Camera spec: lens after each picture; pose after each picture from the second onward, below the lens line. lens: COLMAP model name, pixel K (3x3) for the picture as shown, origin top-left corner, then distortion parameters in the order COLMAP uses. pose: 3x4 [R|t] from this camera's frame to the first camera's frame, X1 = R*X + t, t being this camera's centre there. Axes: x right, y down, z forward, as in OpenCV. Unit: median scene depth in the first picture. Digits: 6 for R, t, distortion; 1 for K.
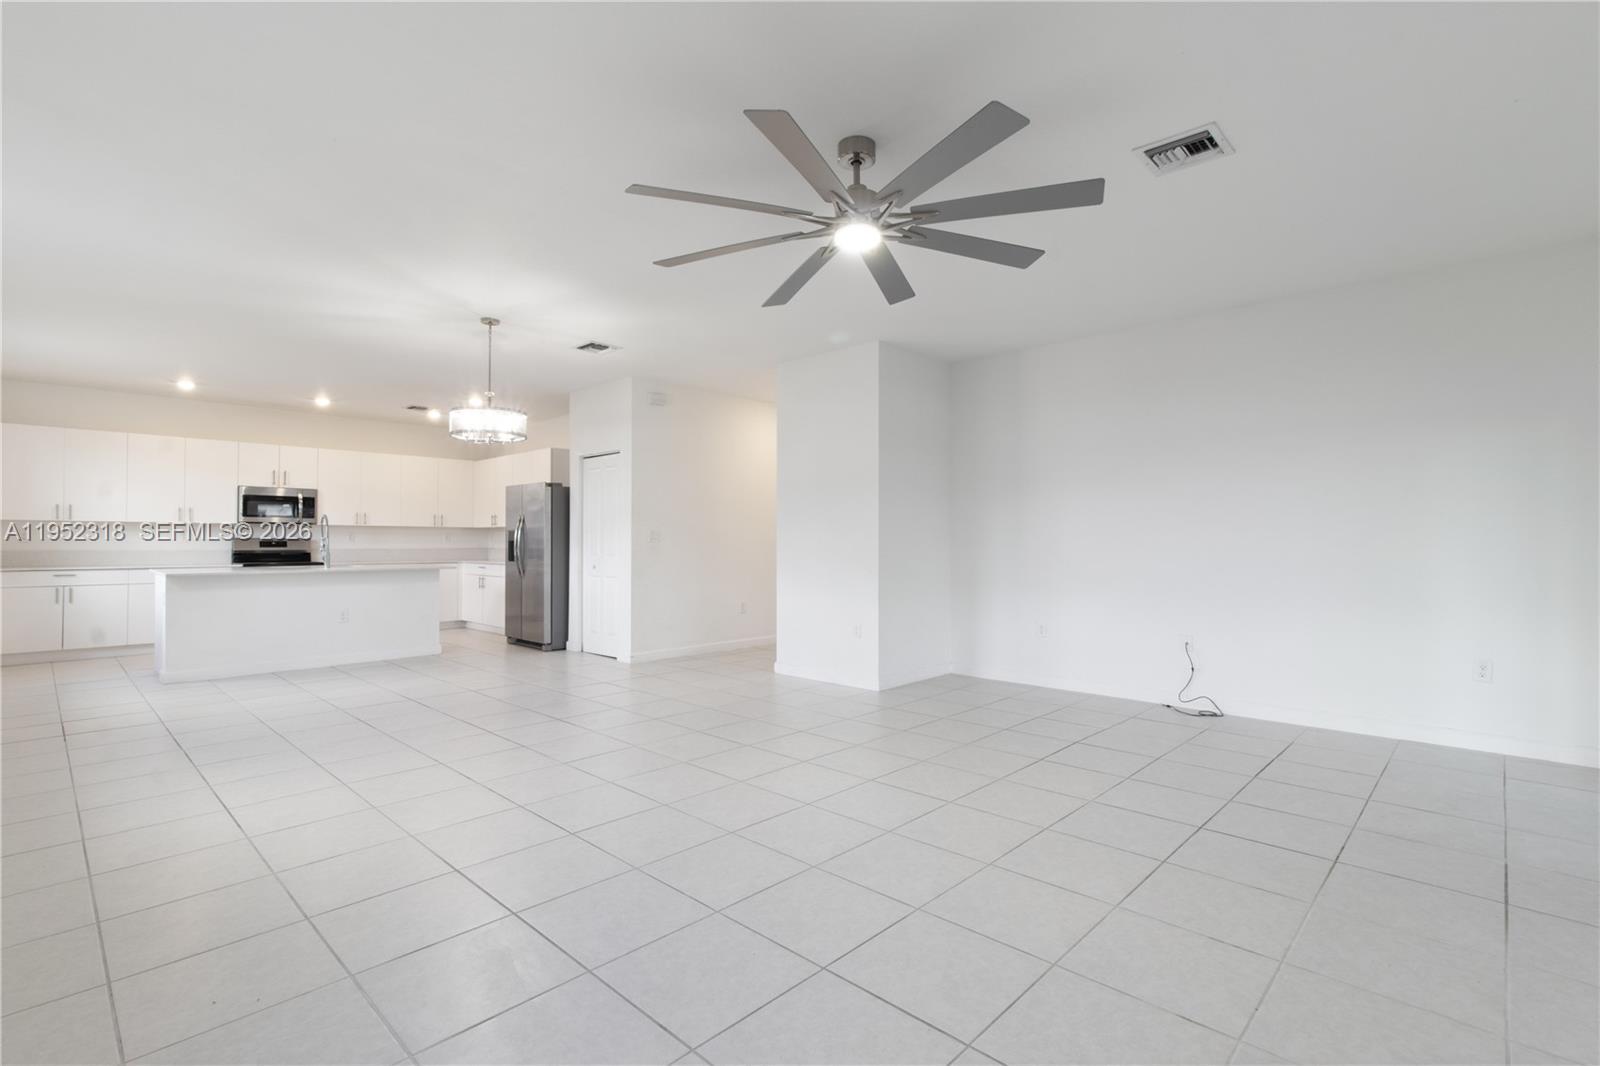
lens RADIAL K [[738.5, 0, 798.7], [0, 738.5, 532.5], [0, 0, 1]] dist [-0.001911, 0.000397]
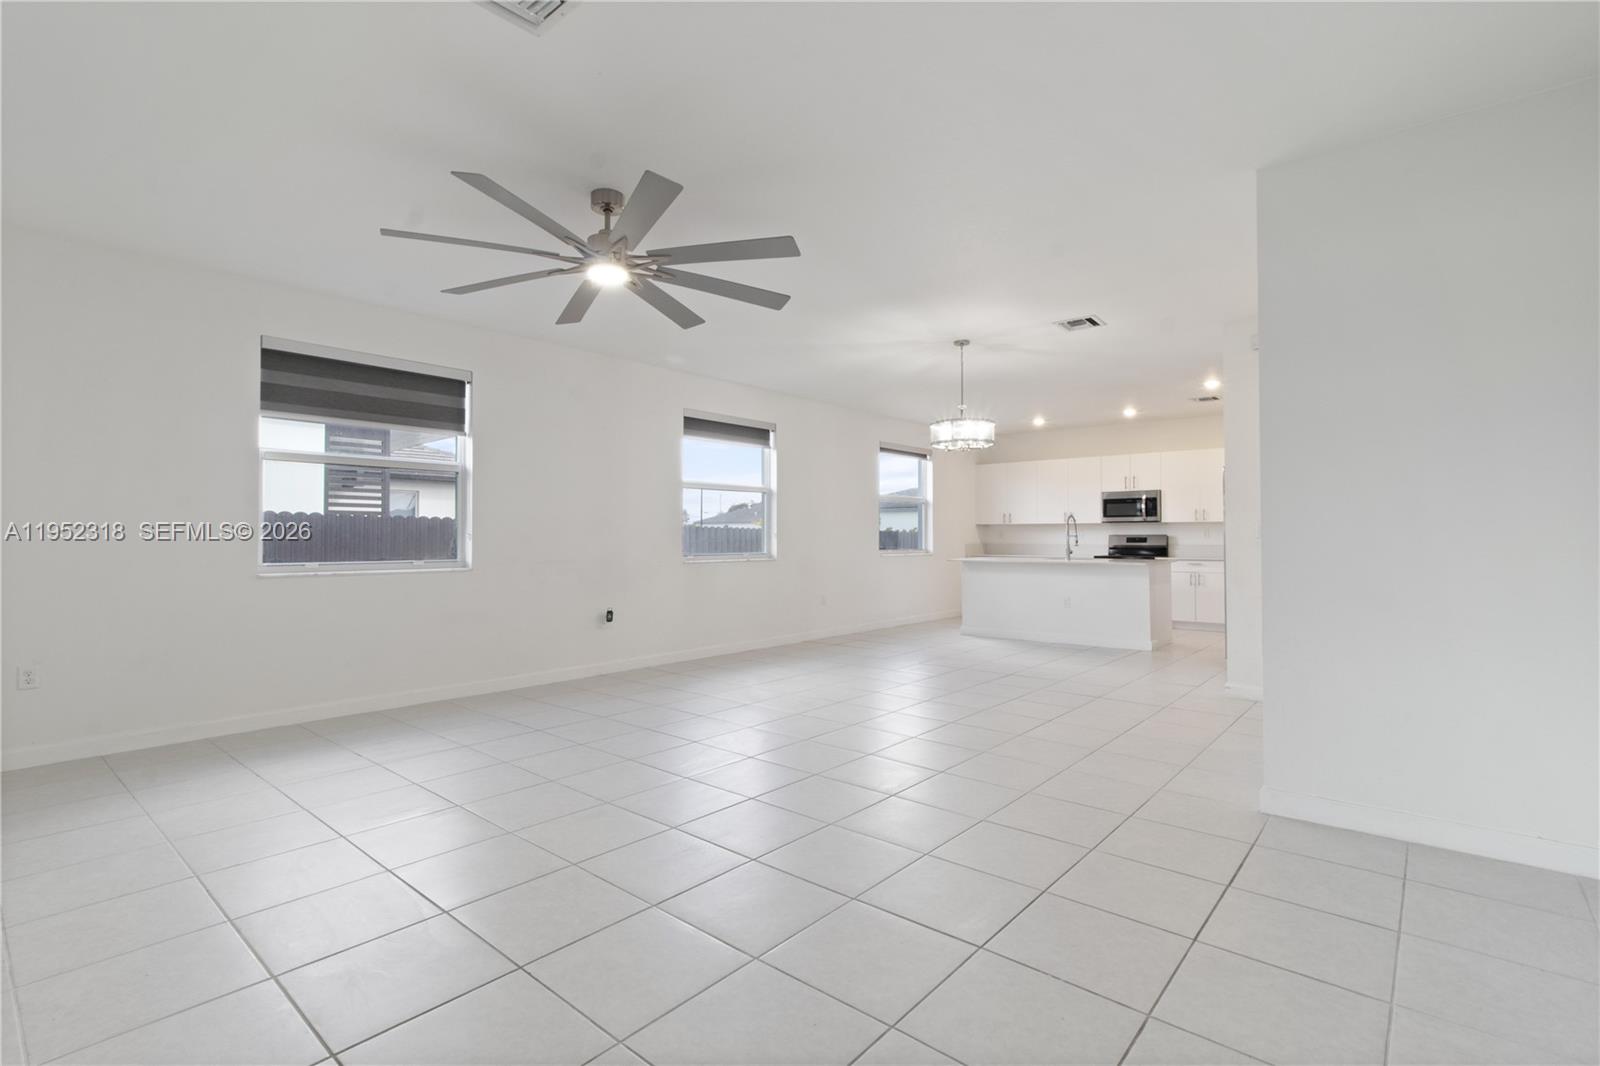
lens RADIAL K [[738.5, 0, 797.7], [0, 738.5, 528.9], [0, 0, 1]] dist [-0.001911, 0.000397]
pose [[0.054868, -0.013331, -0.998405, 0.434747], [0.014089, 0.999822, -0.012576, 0.005738], [0.998394, -0.013376, 0.055046, 0.432081]]
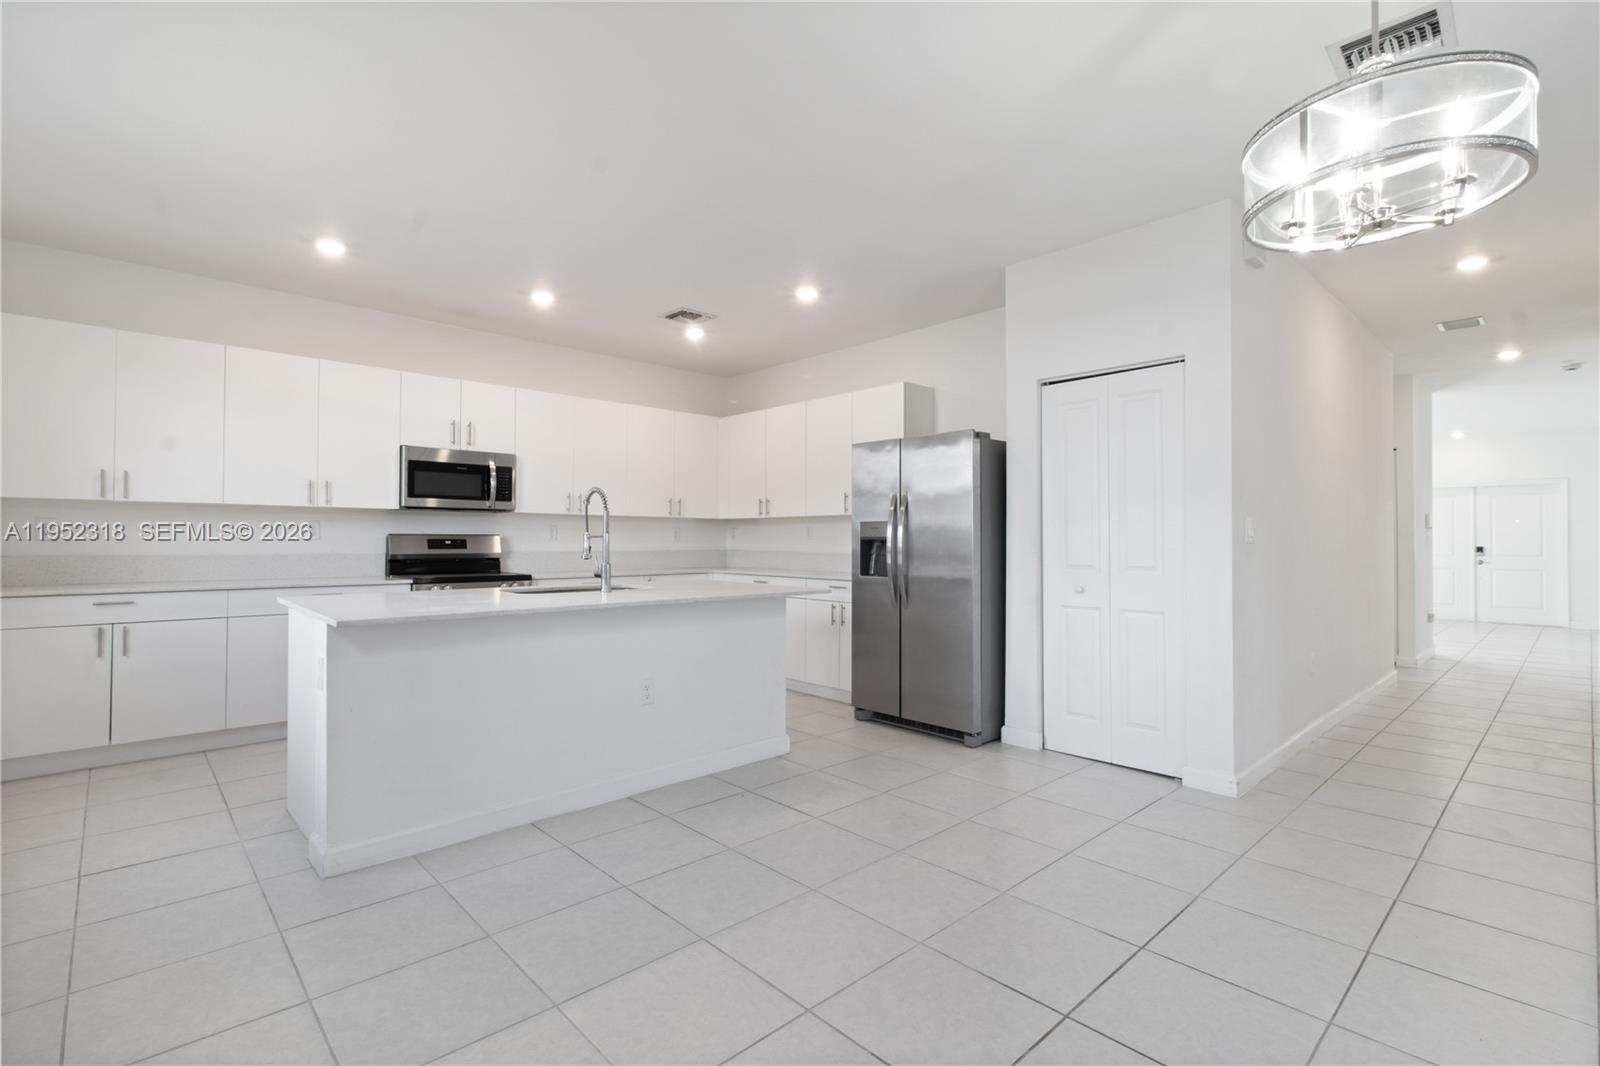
lens RADIAL K [[738.5, 0, 801.4], [0, 738.5, 531.0], [0, 0, 1]] dist [-0.001911, 0.000397]
pose [[0.998469, 0.001985, -0.055285, -0.406847], [-0.001949, 0.999998, 0.000708, 0.004347], [0.055287, -0.000599, 0.998470, 0.427989]]
